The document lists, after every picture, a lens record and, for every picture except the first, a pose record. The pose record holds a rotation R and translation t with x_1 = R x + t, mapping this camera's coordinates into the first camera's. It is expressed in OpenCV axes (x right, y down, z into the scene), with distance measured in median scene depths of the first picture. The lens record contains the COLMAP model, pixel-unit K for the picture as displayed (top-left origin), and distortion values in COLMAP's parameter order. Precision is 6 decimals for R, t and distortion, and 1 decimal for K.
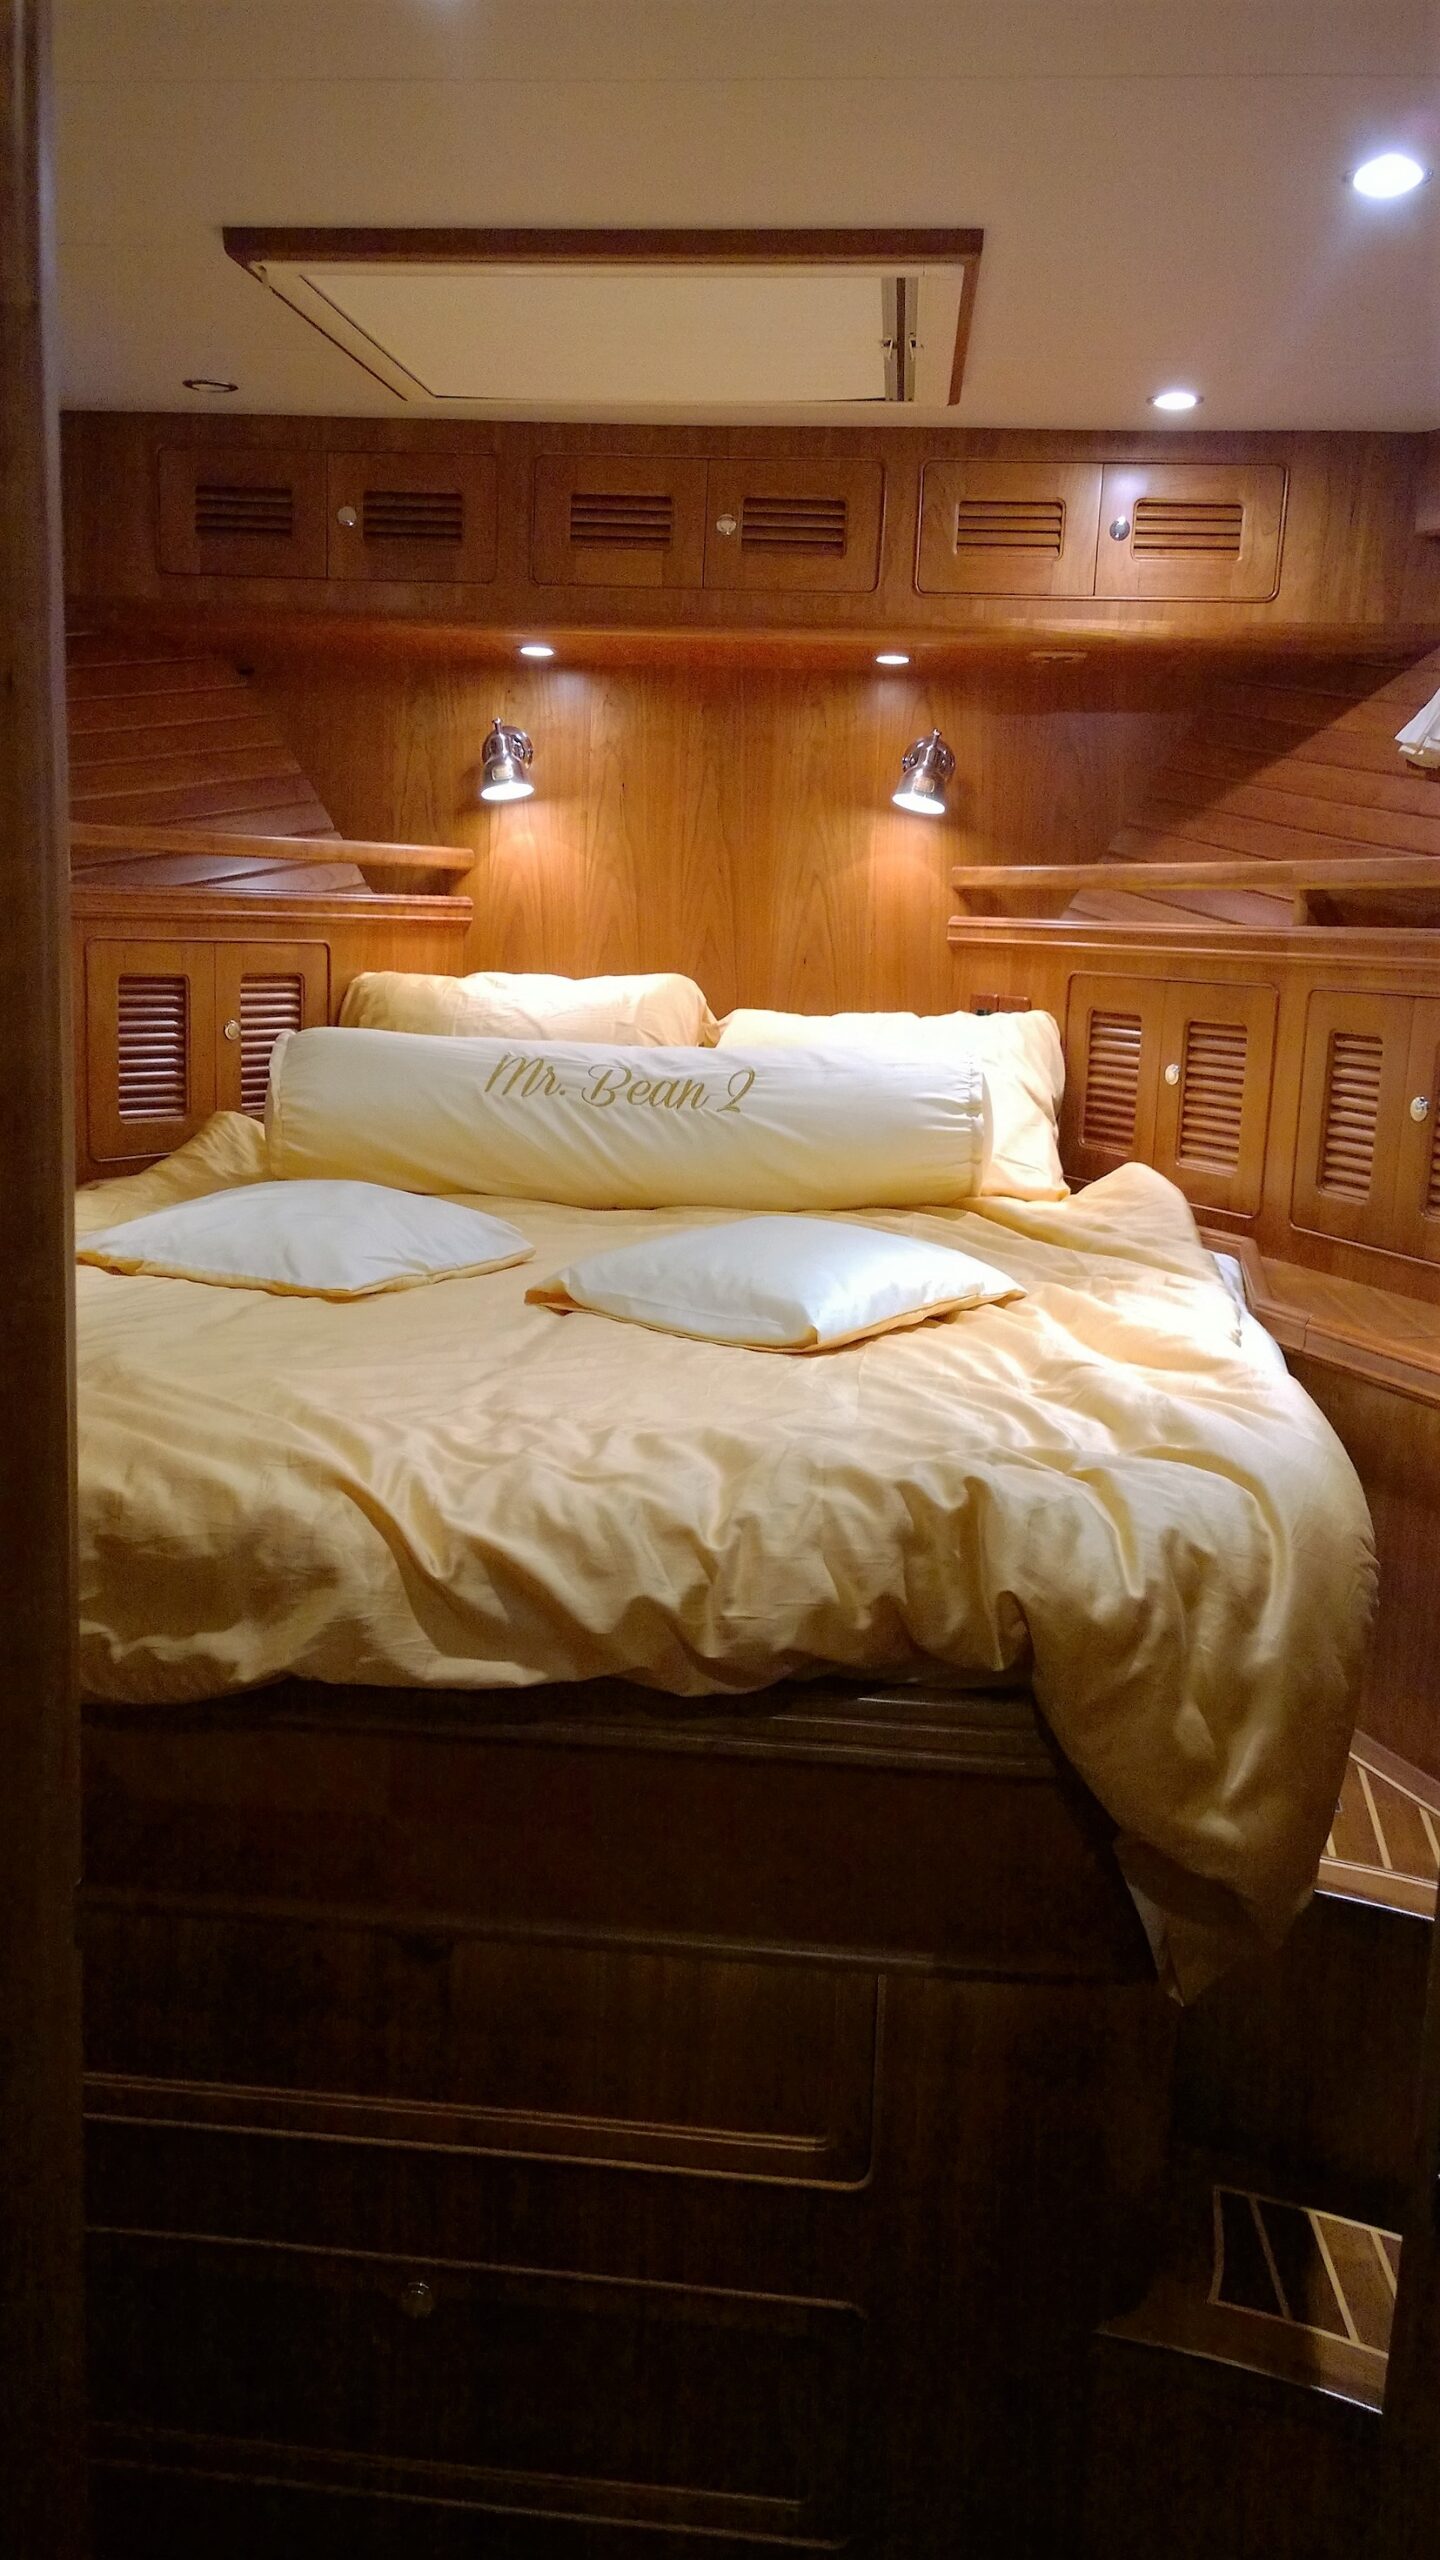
lens RADIAL K [[1837.8, 0, 651.7], [0, 1837.8, 1254.0], [0, 0, 1]] dist [0.040217, -0.008398]
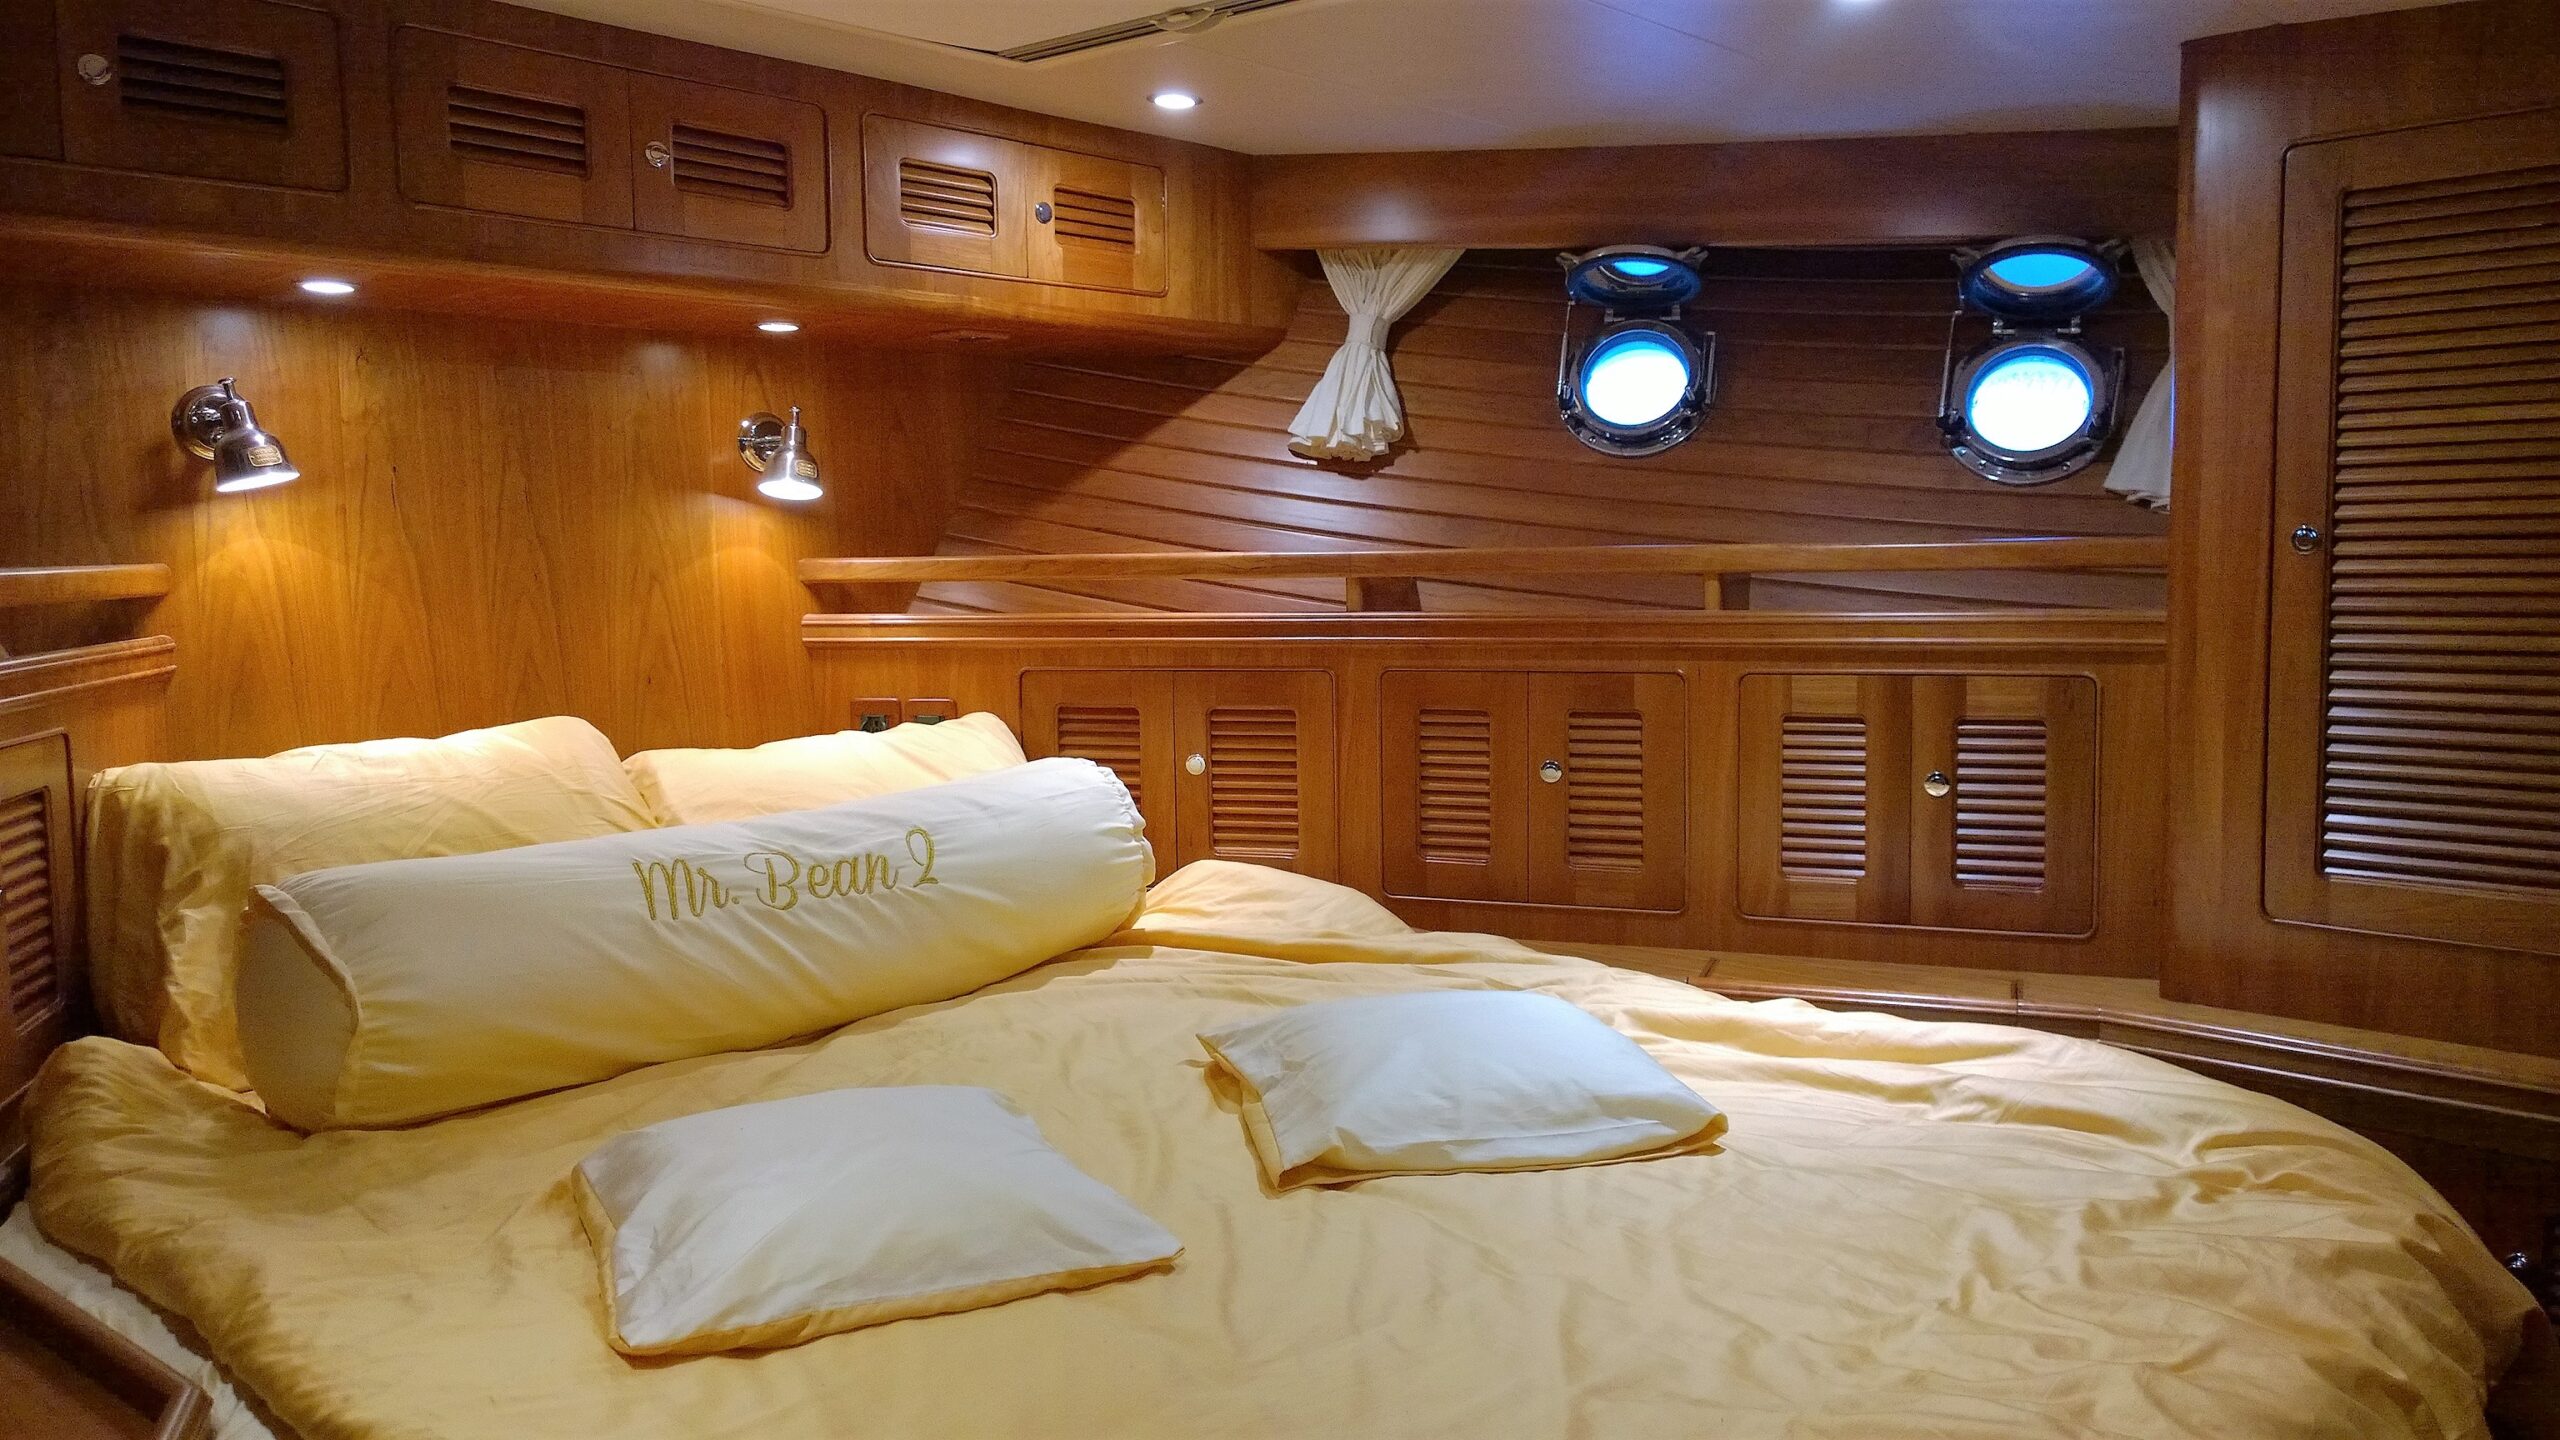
lens RADIAL K [[1837.8, 0, 1275.3], [0, 1837.8, 721.3], [0, 0, 1]] dist [0.040217, -0.008398]
pose [[0.653854, -0.113847, 0.748007, -0.403685], [0.177465, 0.984113, -0.005345, -0.104162], [-0.735514, 0.136240, 0.663670, 0.309632]]
